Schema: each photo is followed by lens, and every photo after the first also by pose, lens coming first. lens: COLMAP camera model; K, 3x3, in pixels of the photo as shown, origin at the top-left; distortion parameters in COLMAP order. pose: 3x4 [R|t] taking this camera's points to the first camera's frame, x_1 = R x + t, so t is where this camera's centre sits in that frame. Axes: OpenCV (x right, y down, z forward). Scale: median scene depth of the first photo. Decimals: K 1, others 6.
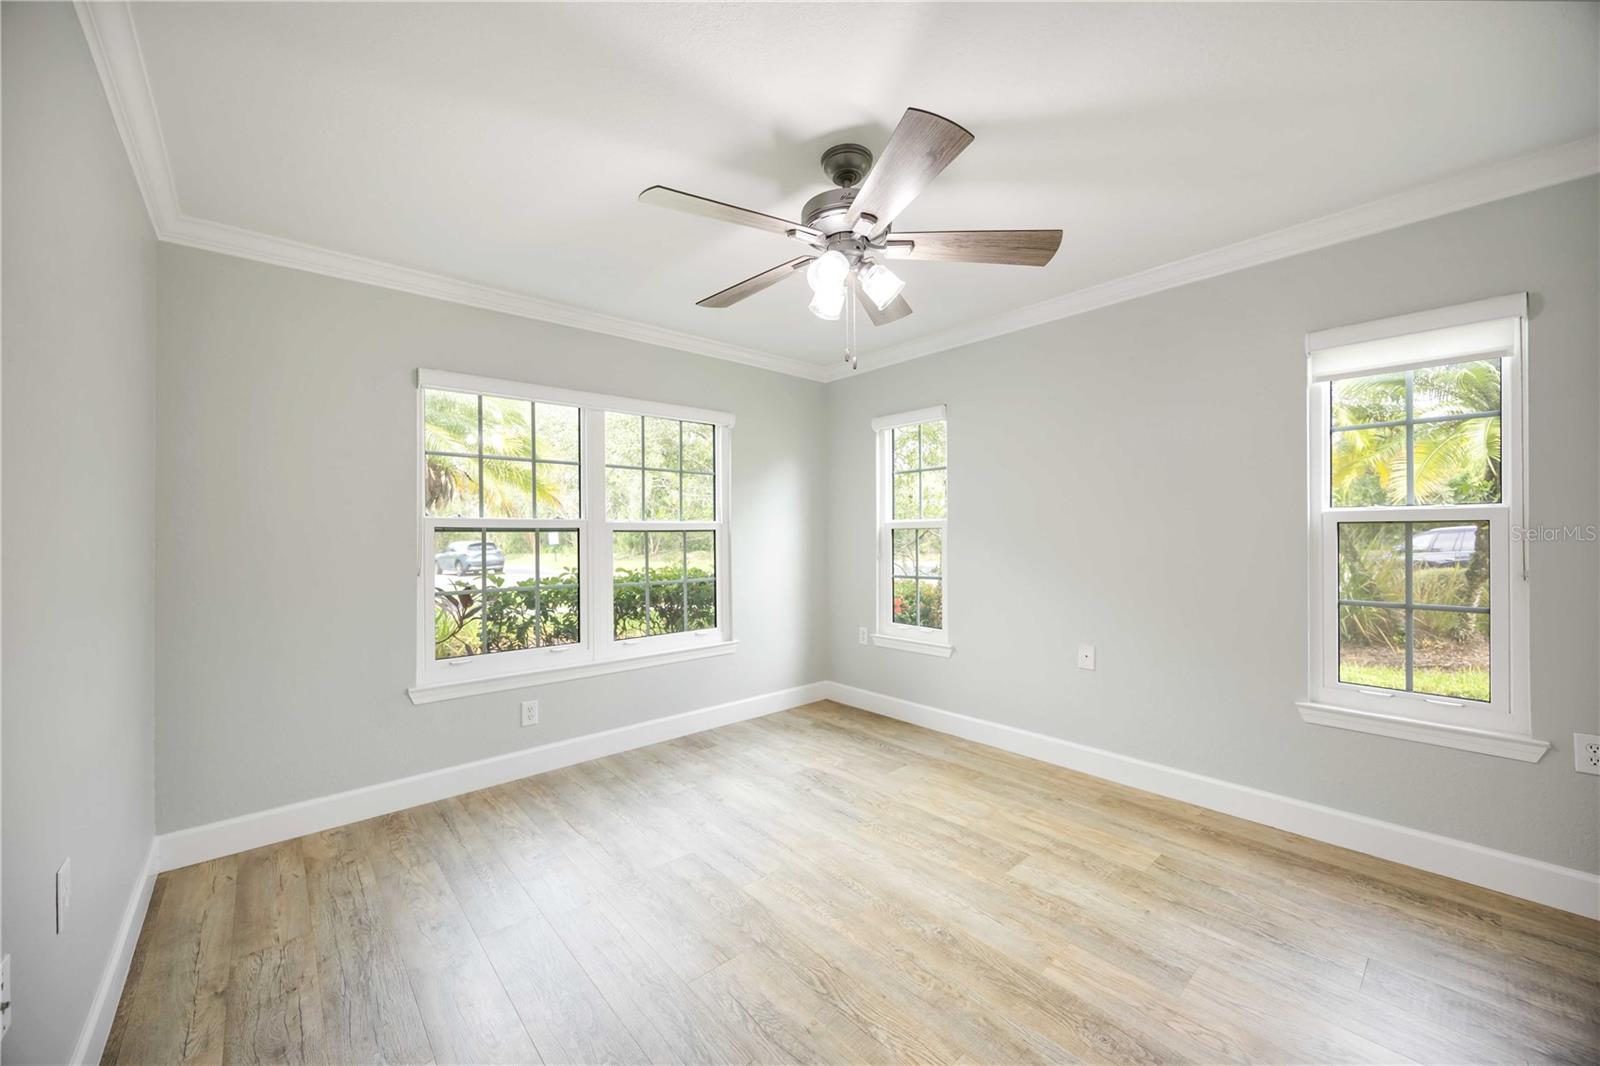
lens RADIAL K [[623.7, 0, 797.8], [0, 623.7, 536.2], [0, 0, 1]] dist [-0.005500, 0.001248]
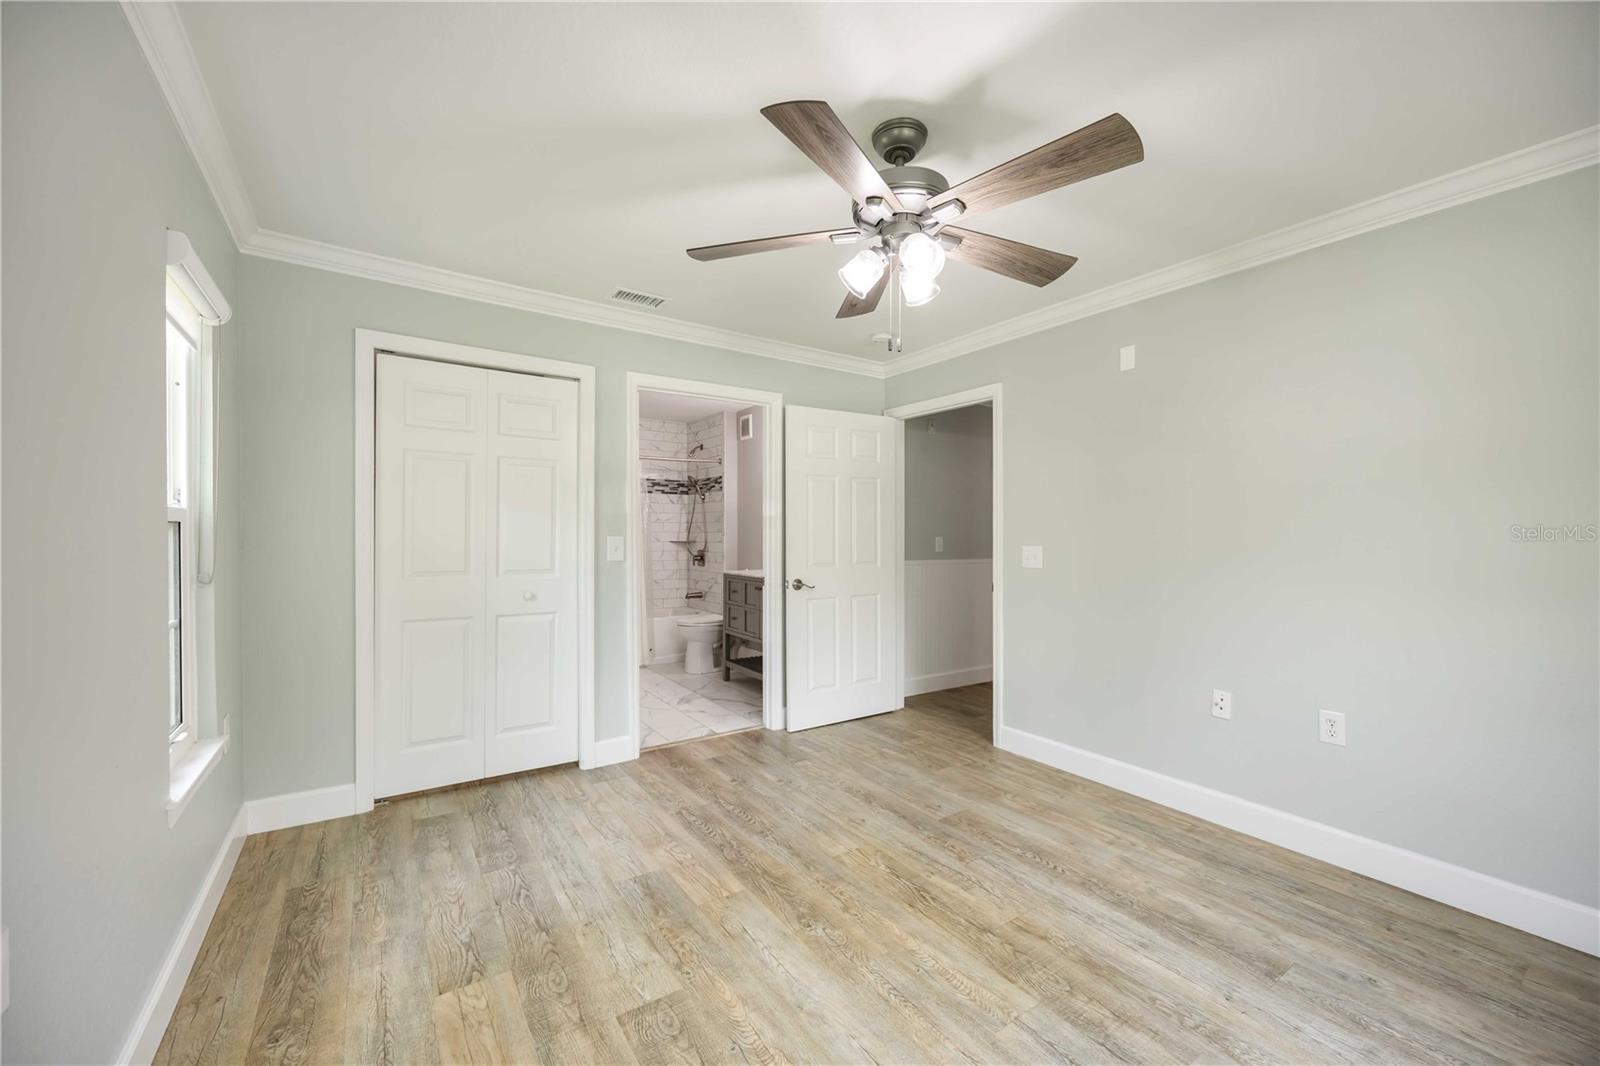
lens RADIAL K [[623.7, 0, 797.5], [0, 623.7, 529.6], [0, 0, 1]] dist [-0.005500, 0.001248]
pose [[-0.991750, 0.001704, 0.128176, 0.112922], [0.001698, 0.999999, -0.000154, -0.013599], [-0.128176, 0.000065, -0.991751, 1.974208]]
